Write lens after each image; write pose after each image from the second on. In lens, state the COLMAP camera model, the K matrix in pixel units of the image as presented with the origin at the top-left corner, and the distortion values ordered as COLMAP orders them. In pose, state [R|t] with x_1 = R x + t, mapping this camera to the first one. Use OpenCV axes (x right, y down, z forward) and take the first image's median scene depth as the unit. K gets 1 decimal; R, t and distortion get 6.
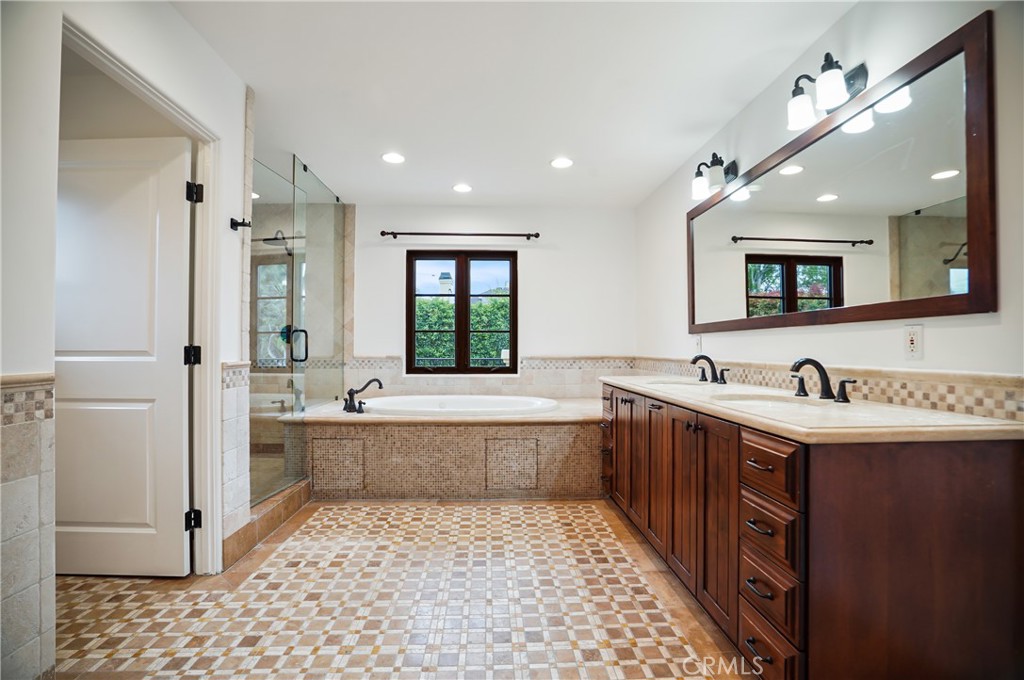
lens RADIAL K [[468.9, 0, 508.4], [0, 468.9, 343.4], [0, 0, 1]] dist [-0.051430, 0.021559]
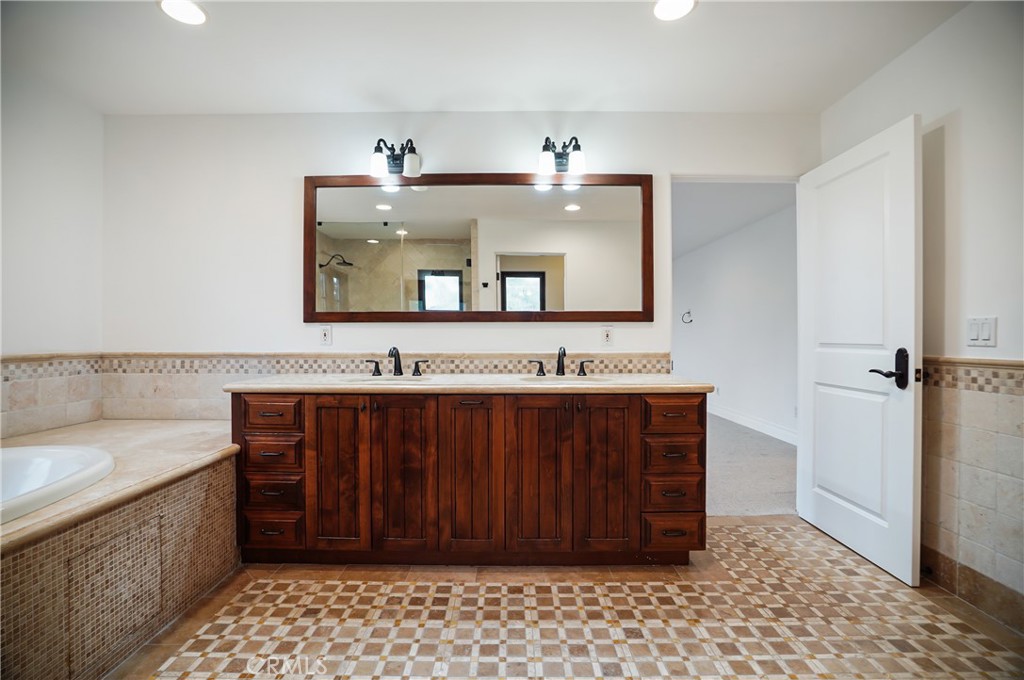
lens RADIAL K [[477.5, 0, 504.3], [0, 477.5, 337.4], [0, 0, 1]] dist [-0.056540, 0.022932]
pose [[0.057896, 0.003141, 0.998318, -0.602838], [-0.009205, 0.999954, -0.002612, 0.007058], [-0.998280, -0.009038, 0.057922, 0.829162]]
